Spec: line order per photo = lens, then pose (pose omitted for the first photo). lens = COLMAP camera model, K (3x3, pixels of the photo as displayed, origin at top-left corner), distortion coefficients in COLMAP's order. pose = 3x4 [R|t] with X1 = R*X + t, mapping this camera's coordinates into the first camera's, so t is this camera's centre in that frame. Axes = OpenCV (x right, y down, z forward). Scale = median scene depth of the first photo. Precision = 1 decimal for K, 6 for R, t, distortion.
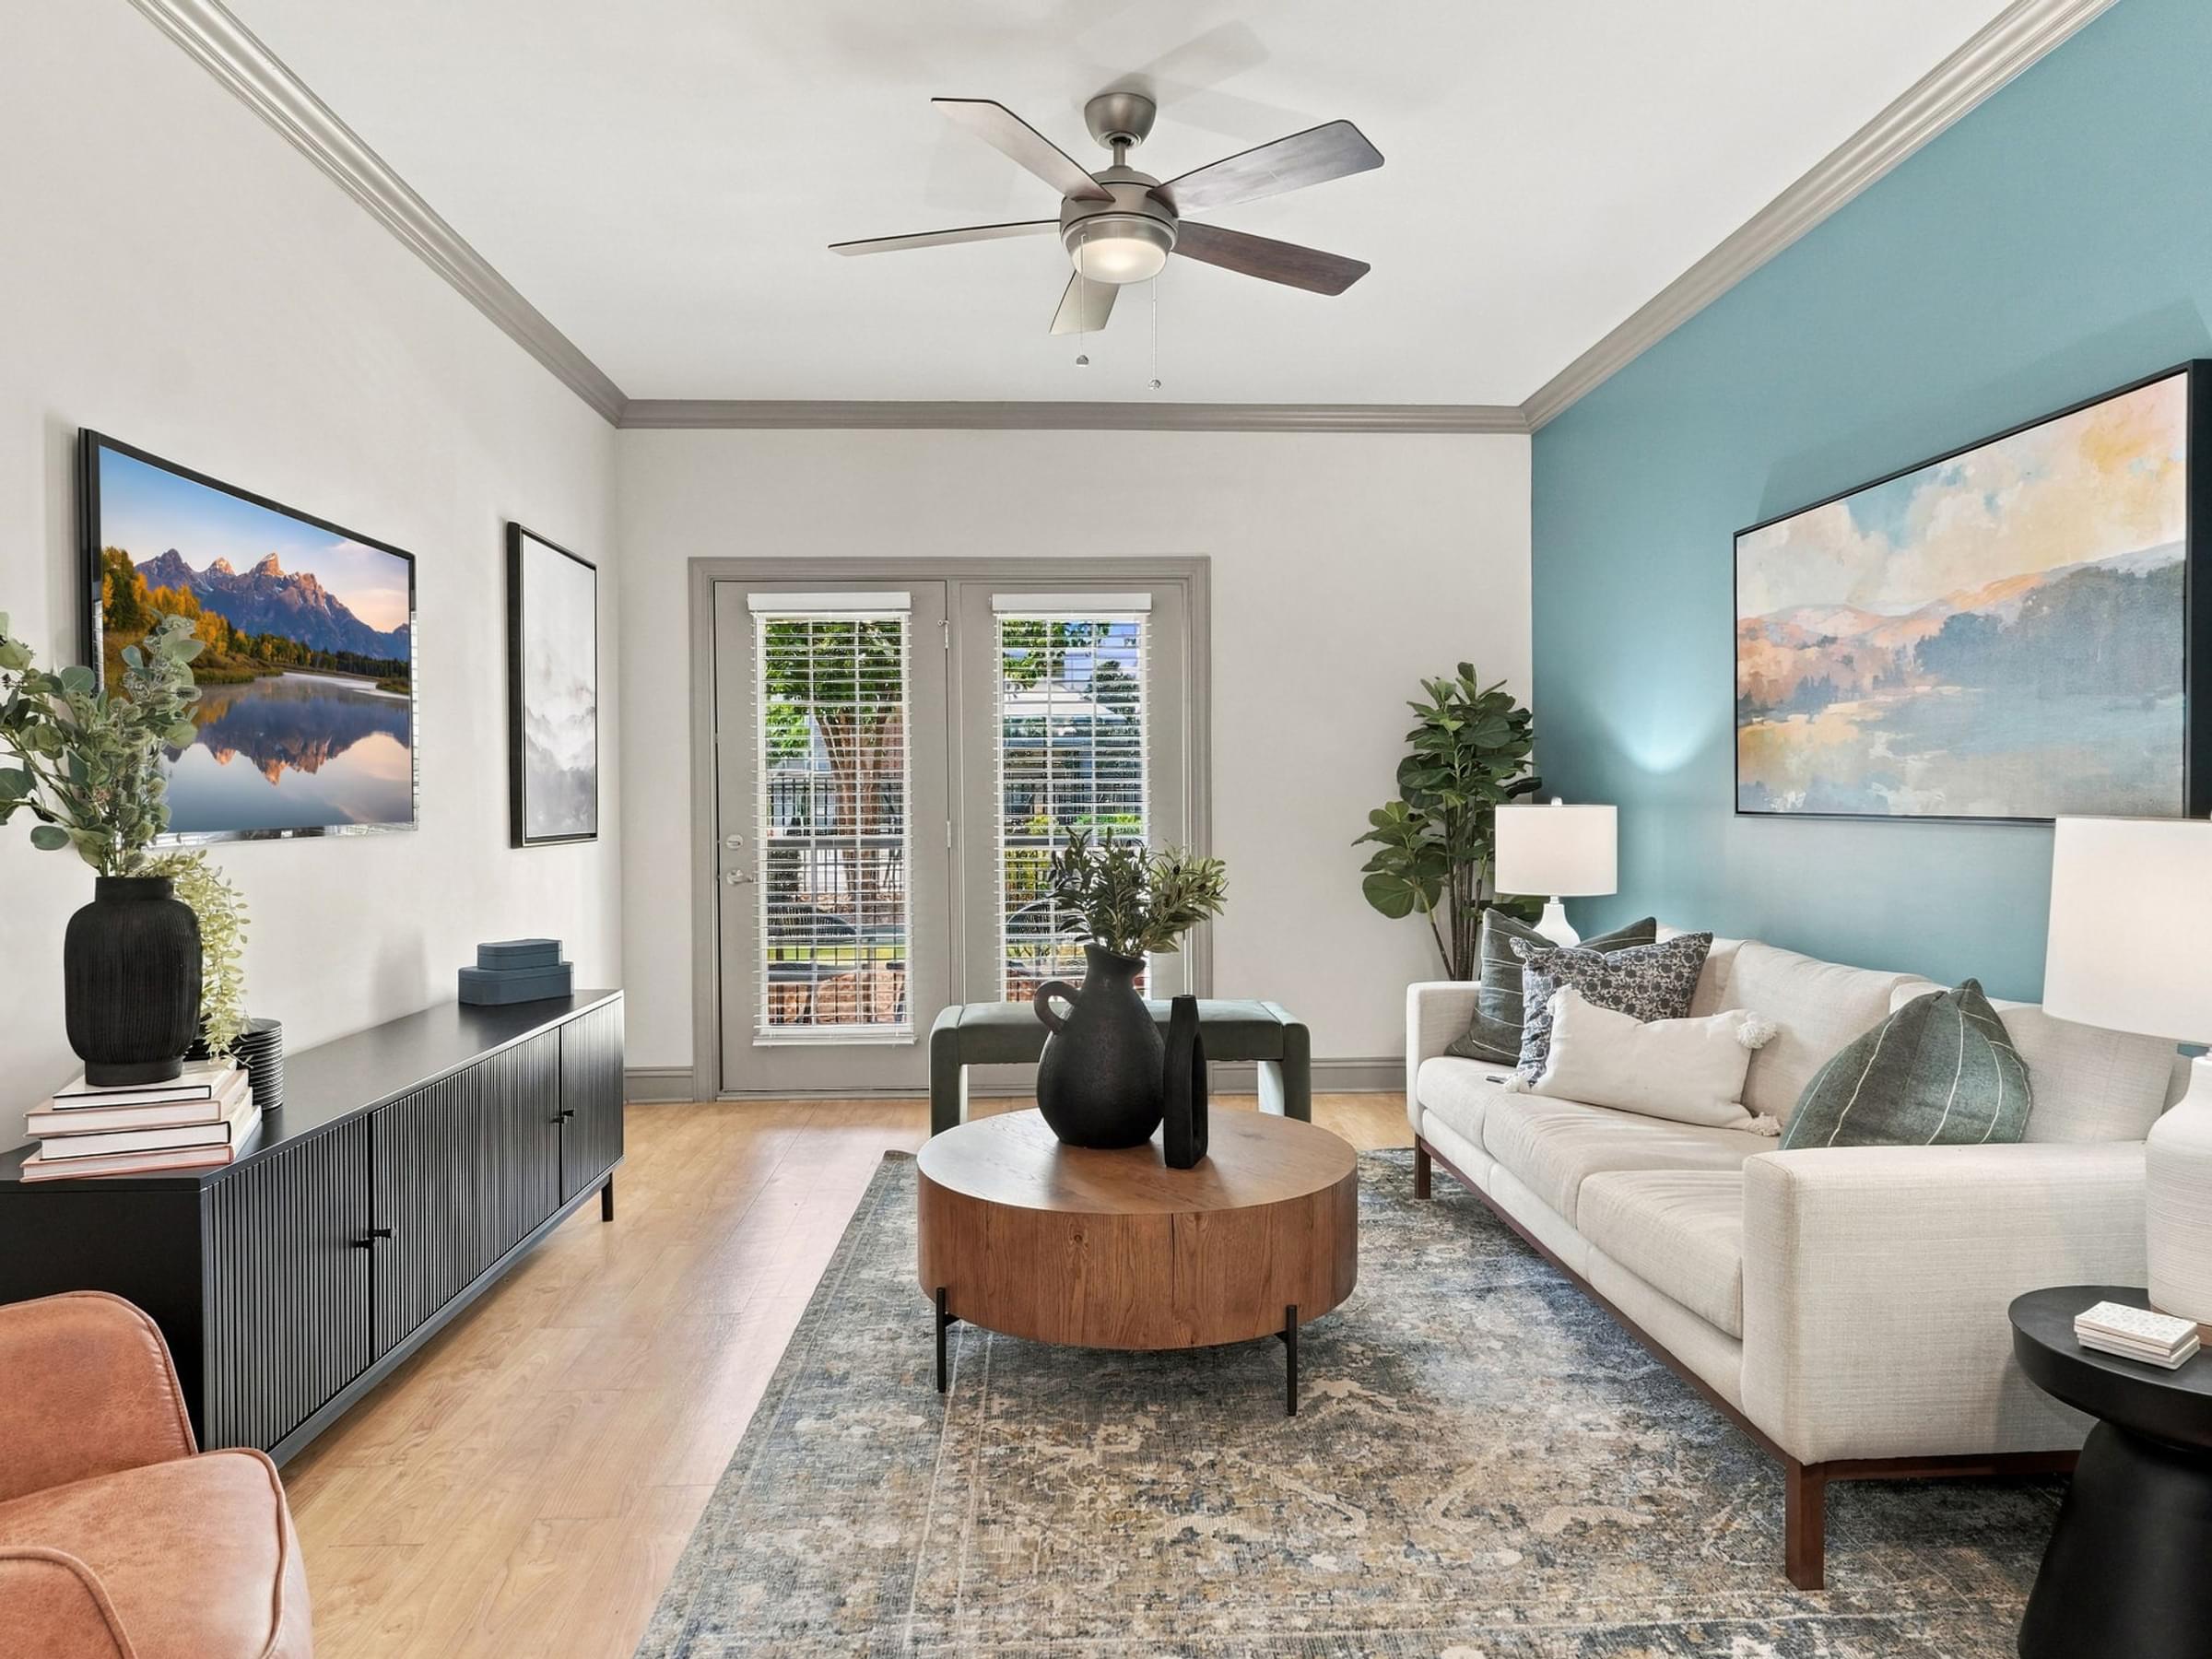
lens RADIAL K [[1399.2, 0, 1101.9], [0, 1399.2, 828.1], [0, 0, 1]] dist [-0.008754, 0.006668]
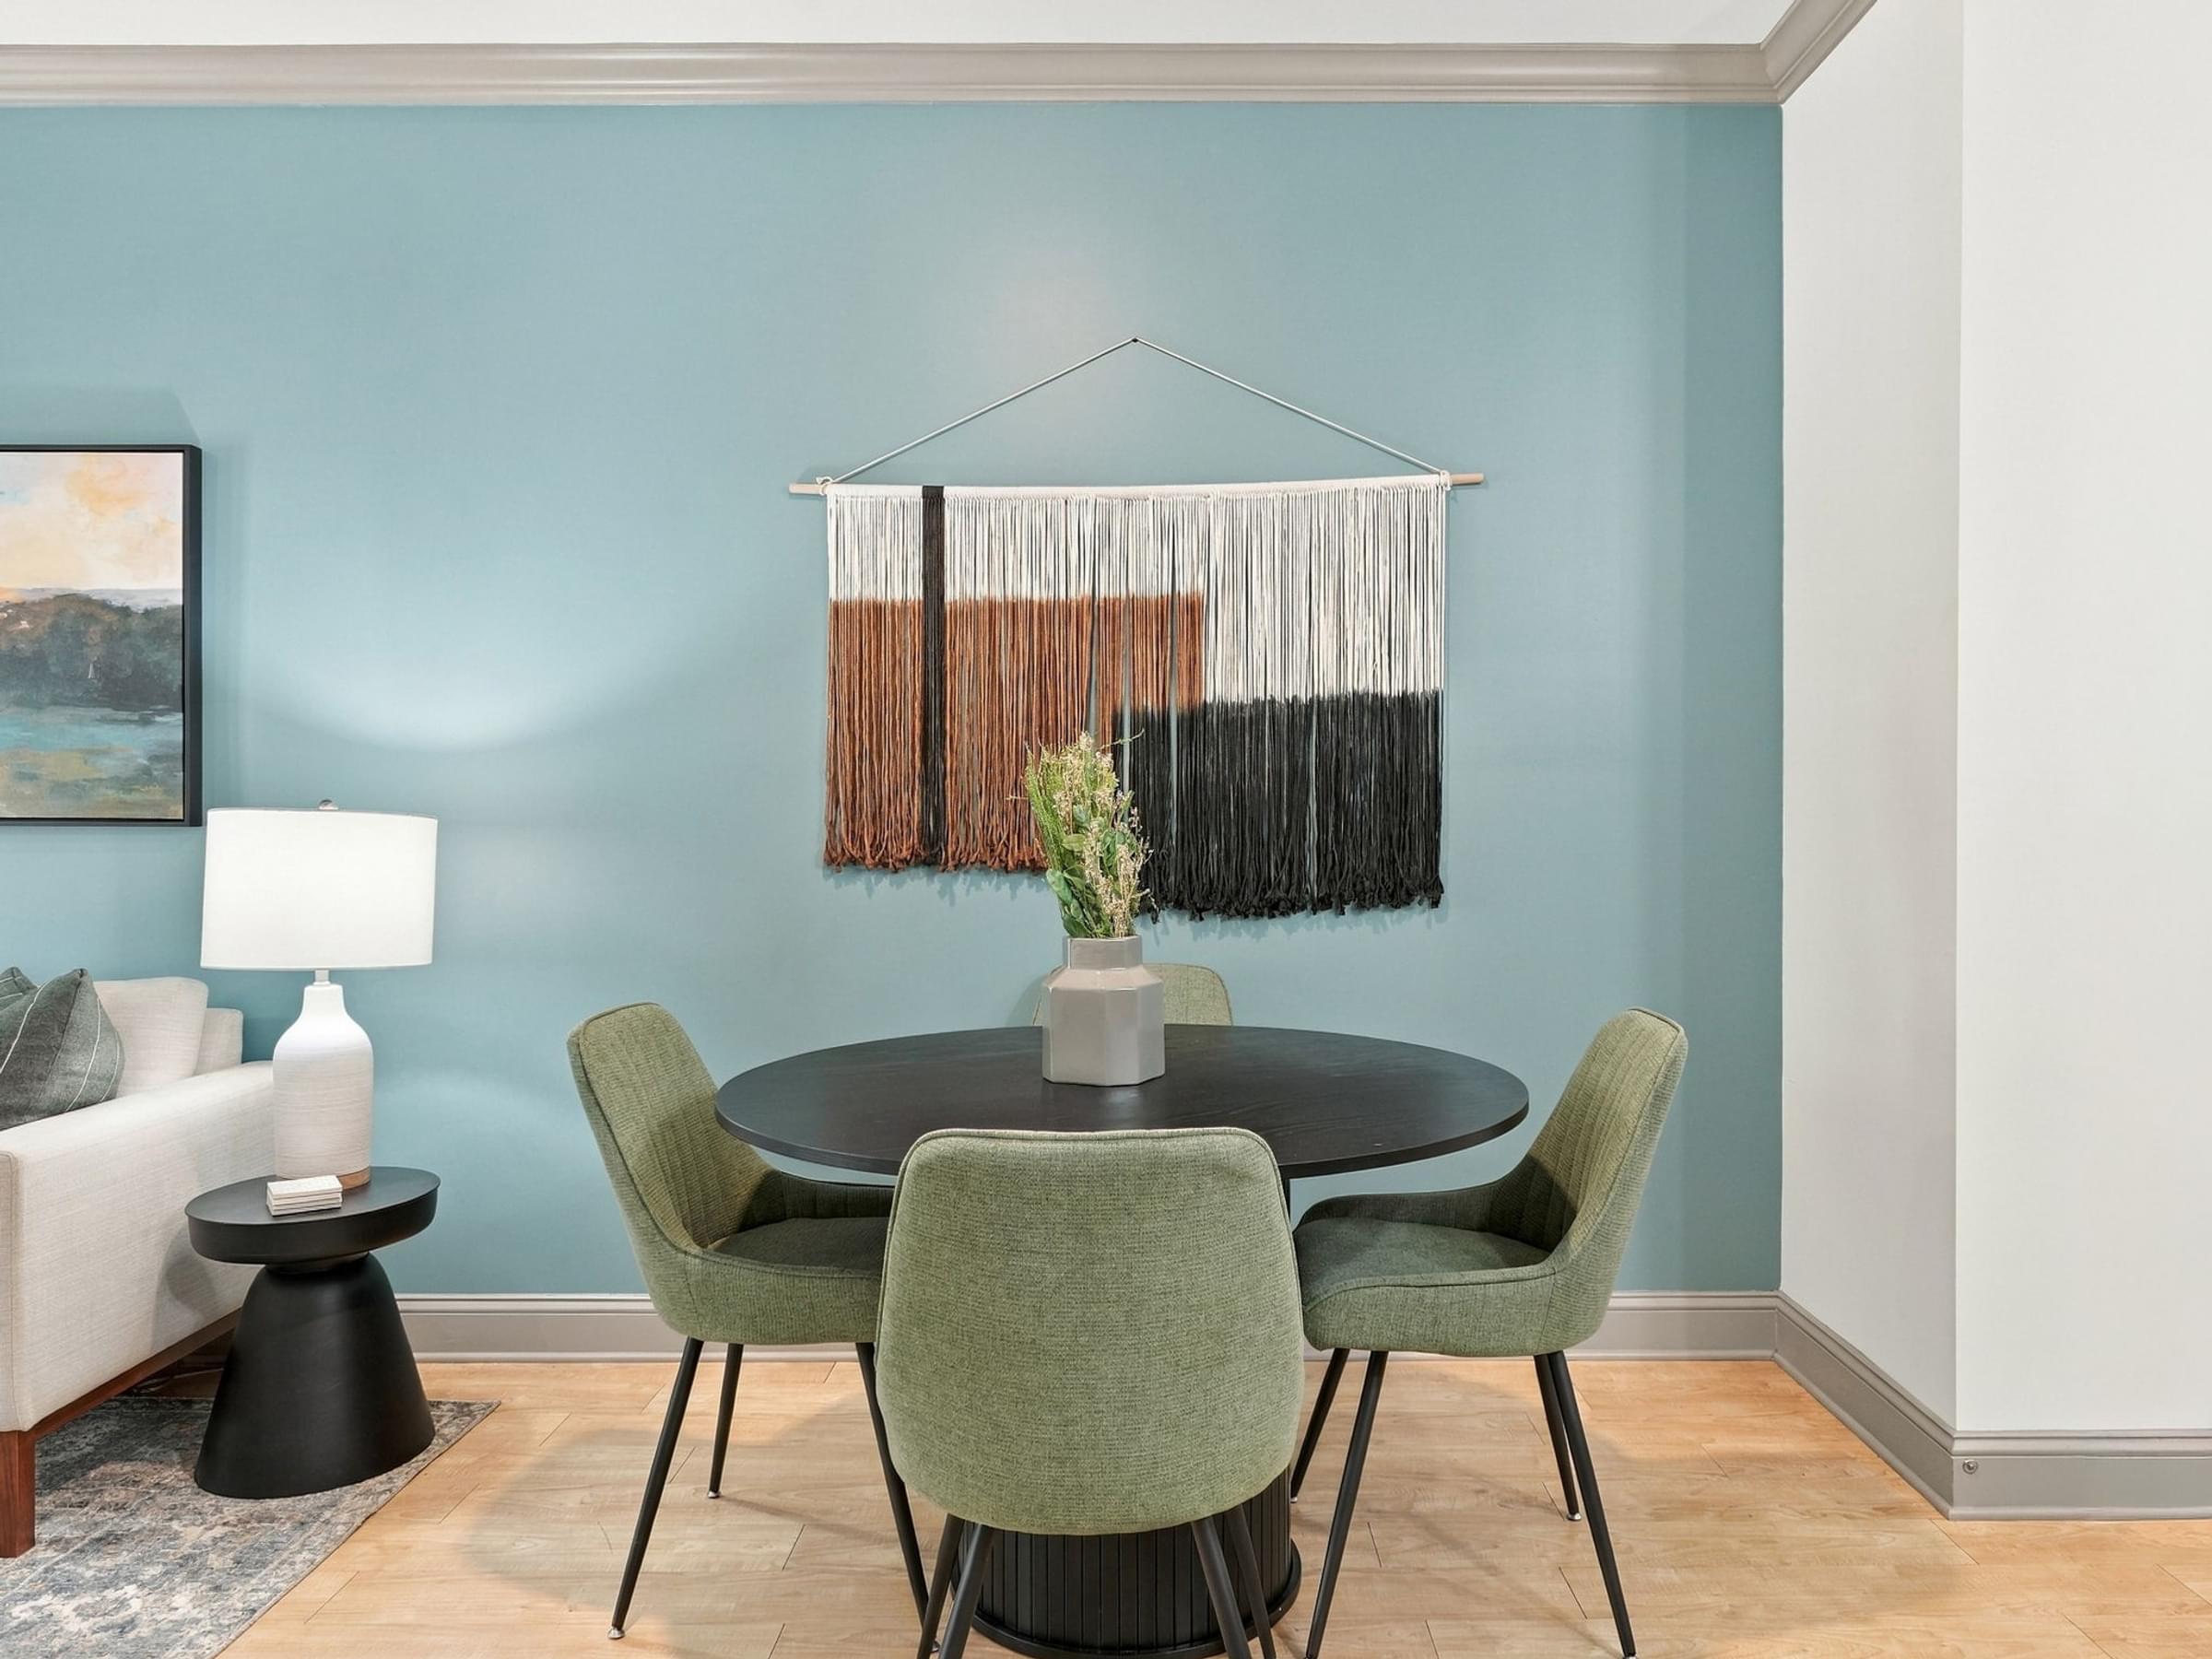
lens RADIAL K [[1508.1, 0, 1190.0], [0, 1508.1, 822.2], [0, 0, 1]] dist [-0.005501, 0.000384]
pose [[0.033031, -0.001319, 0.999453, -0.399052], [0.021590, 0.999767, 0.000606, 0.013326], [-0.999221, 0.021558, 0.033052, 0.056869]]
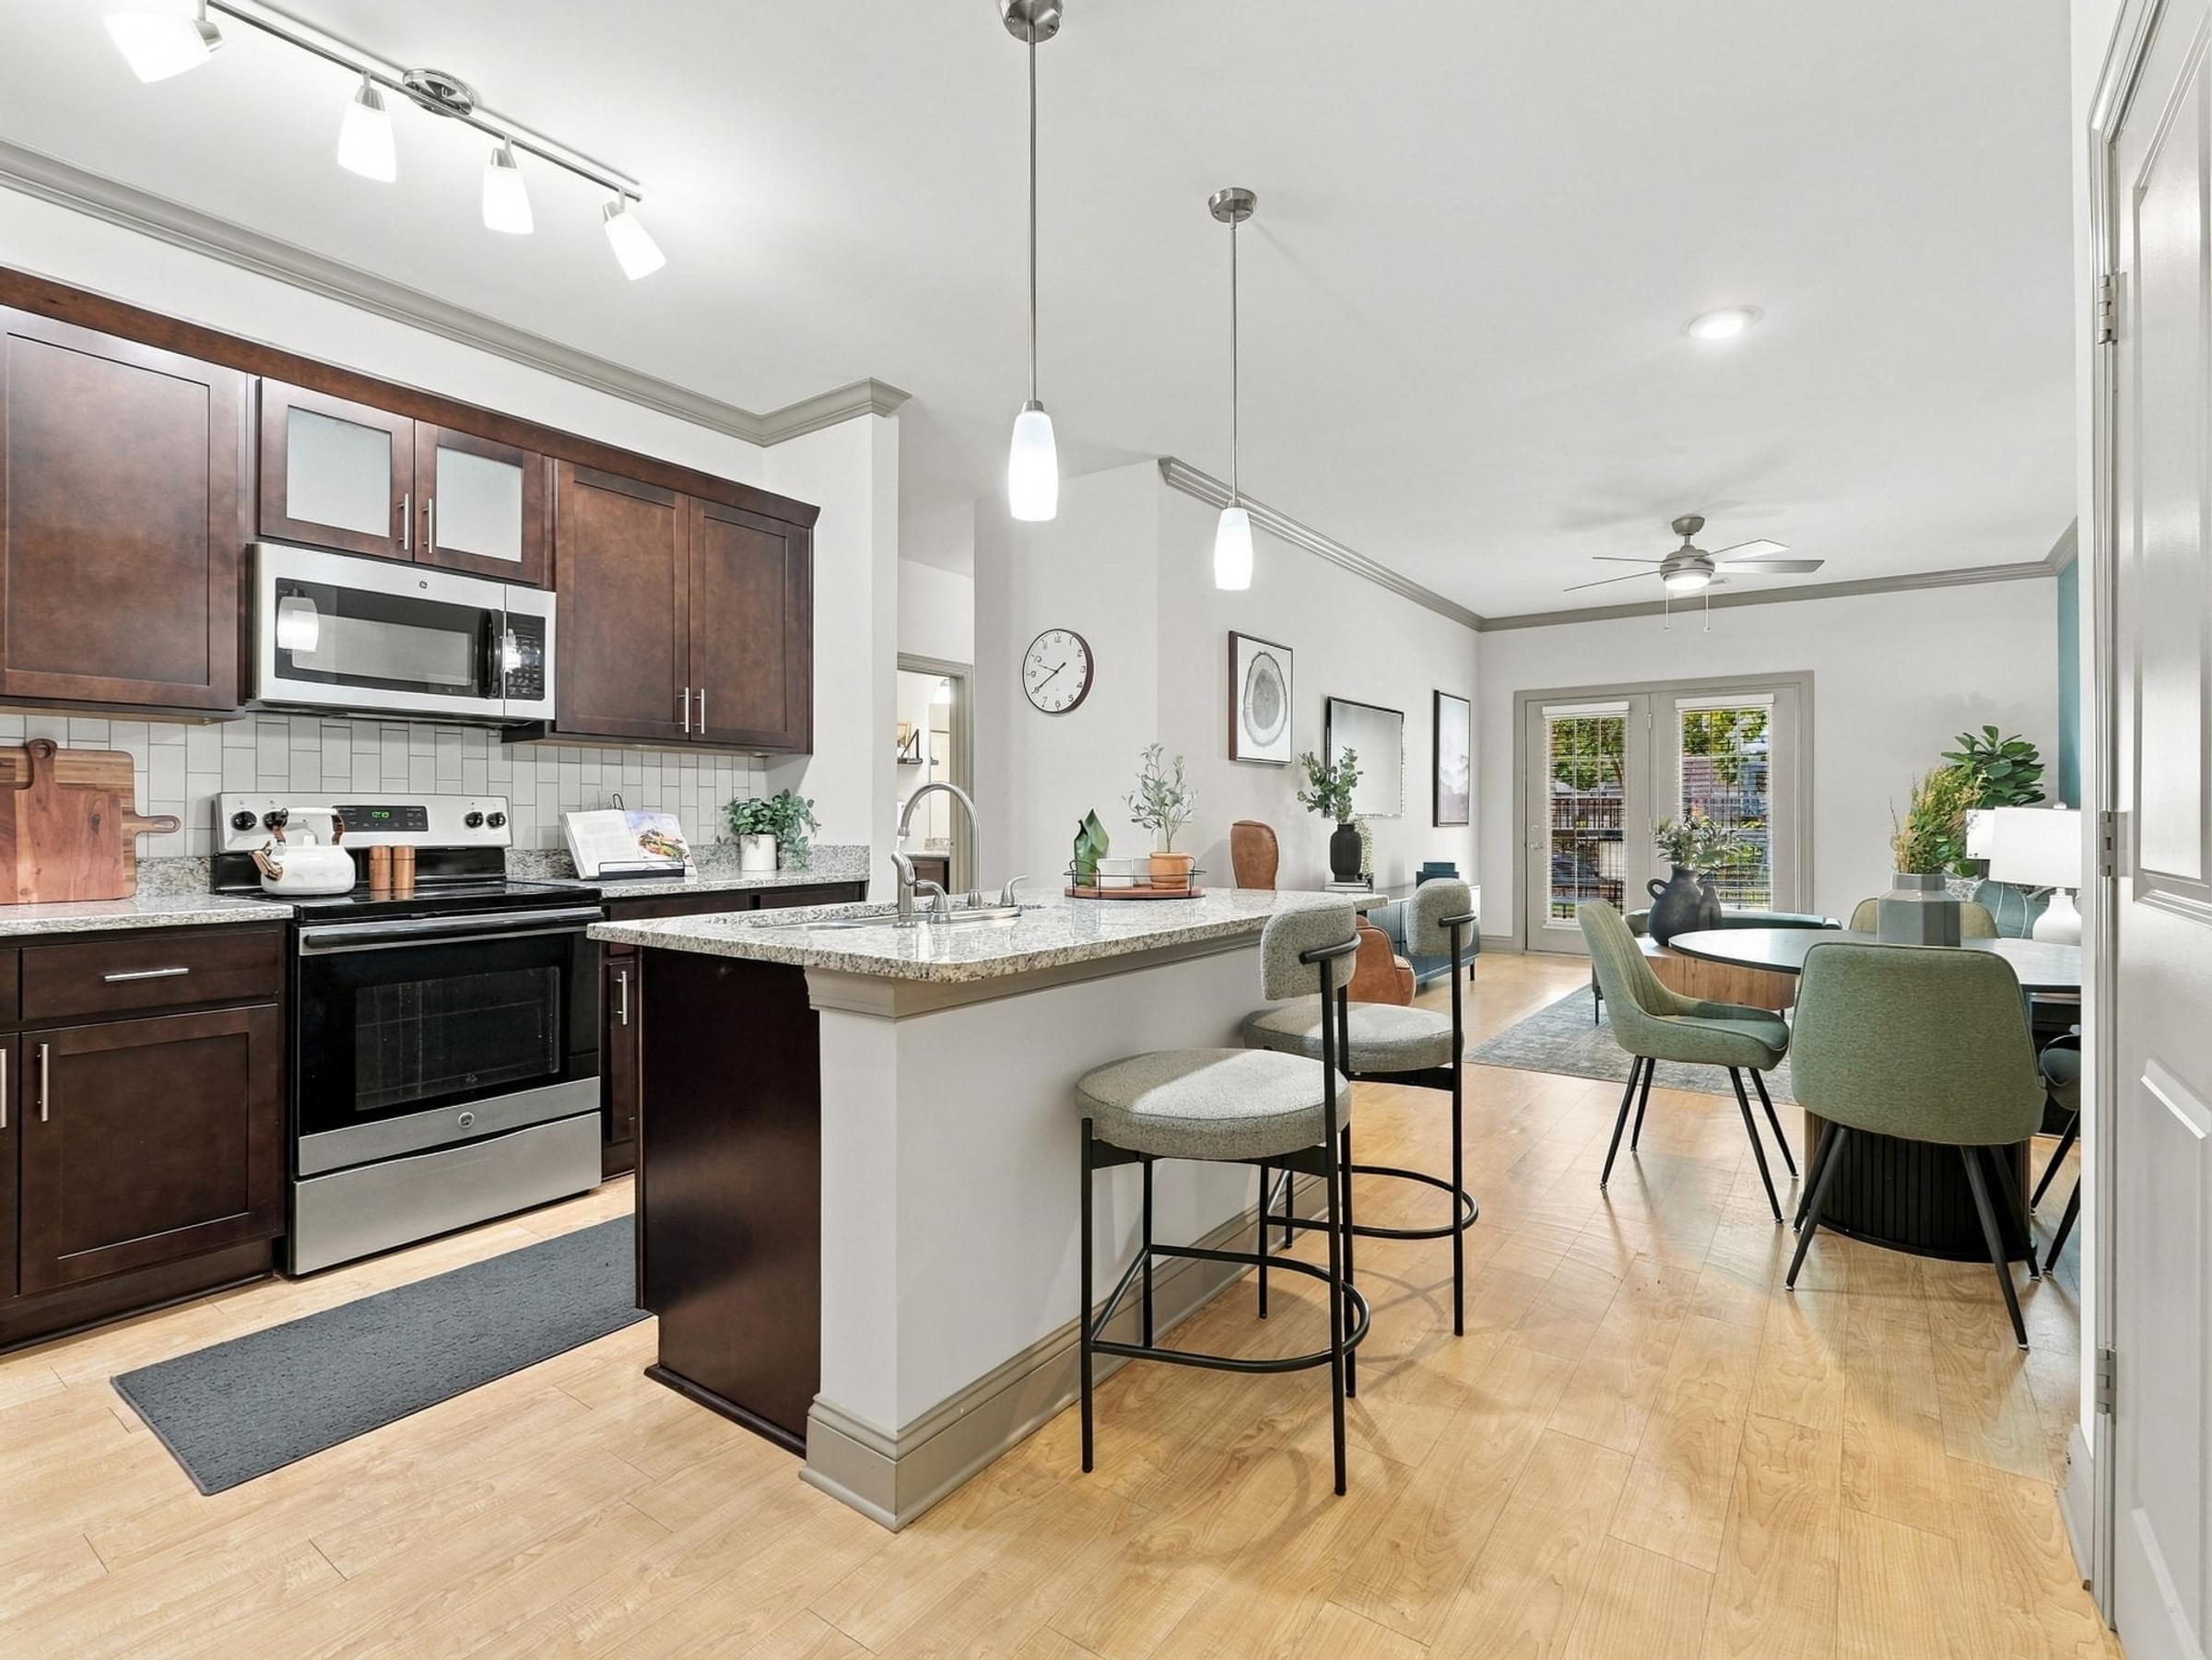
lens RADIAL K [[1102.5, 0, 1097.0], [0, 1102.5, 821.6], [0, 0, 1]] dist [-0.003323, 0.000881]
pose [[0.786484, 0.008027, -0.617559, 0.404267], [-0.015807, 0.999850, -0.007135, 0.039444], [0.617408, 0.015373, 0.786493, -1.171141]]
